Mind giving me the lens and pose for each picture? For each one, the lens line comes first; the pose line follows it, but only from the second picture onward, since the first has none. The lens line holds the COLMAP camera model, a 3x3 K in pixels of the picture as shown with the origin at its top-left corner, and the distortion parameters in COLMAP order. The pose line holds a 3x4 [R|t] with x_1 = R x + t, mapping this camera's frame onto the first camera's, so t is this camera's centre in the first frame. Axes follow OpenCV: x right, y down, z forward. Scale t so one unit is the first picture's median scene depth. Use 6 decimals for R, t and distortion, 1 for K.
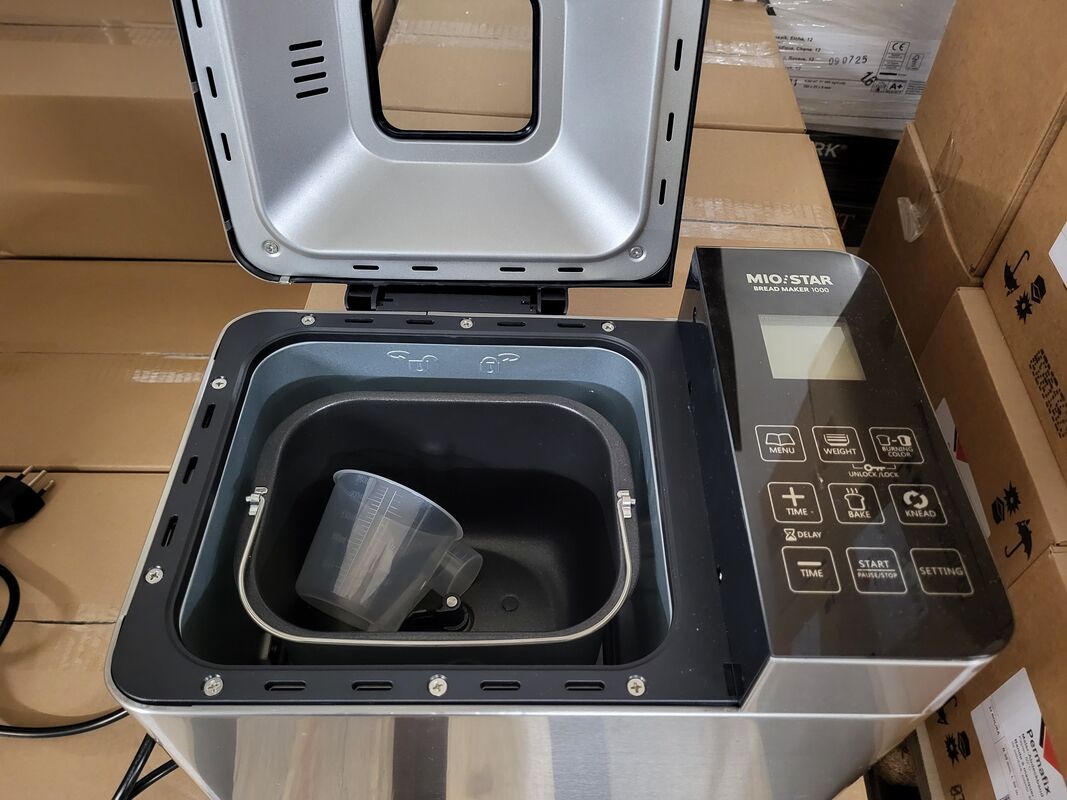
lens RADIAL K [[814.3, 0, 533.5], [0, 814.3, 400.0], [0, 0, 1]] dist [-0.007050, -0.007634]
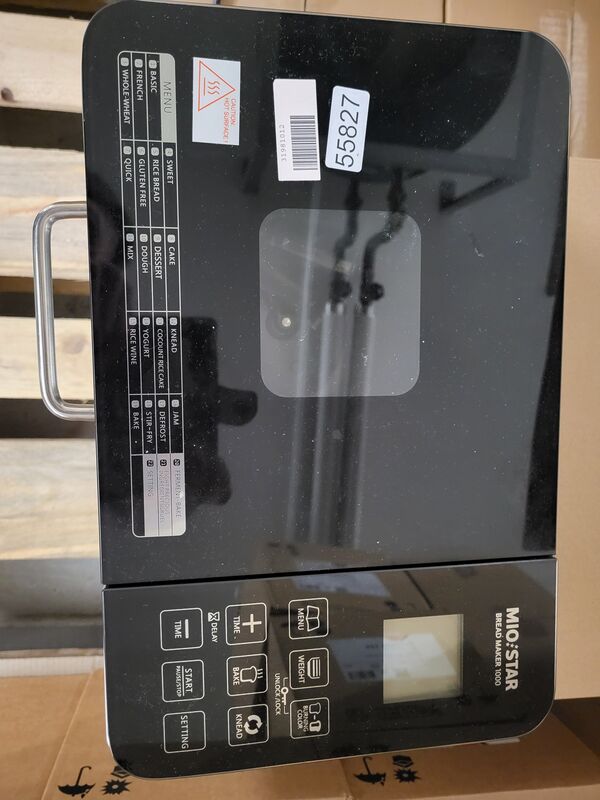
lens RADIAL K [[610.5, 0, 300.0], [0, 610.5, 400.0], [0, 0, 1]] dist [-0.007050, -0.007634]
pose [[0.020059, 0.998722, 0.046387, -0.038613], [-0.857755, -0.006646, 0.514016, -0.374845], [0.513667, -0.050099, 0.856526, 0.291919]]
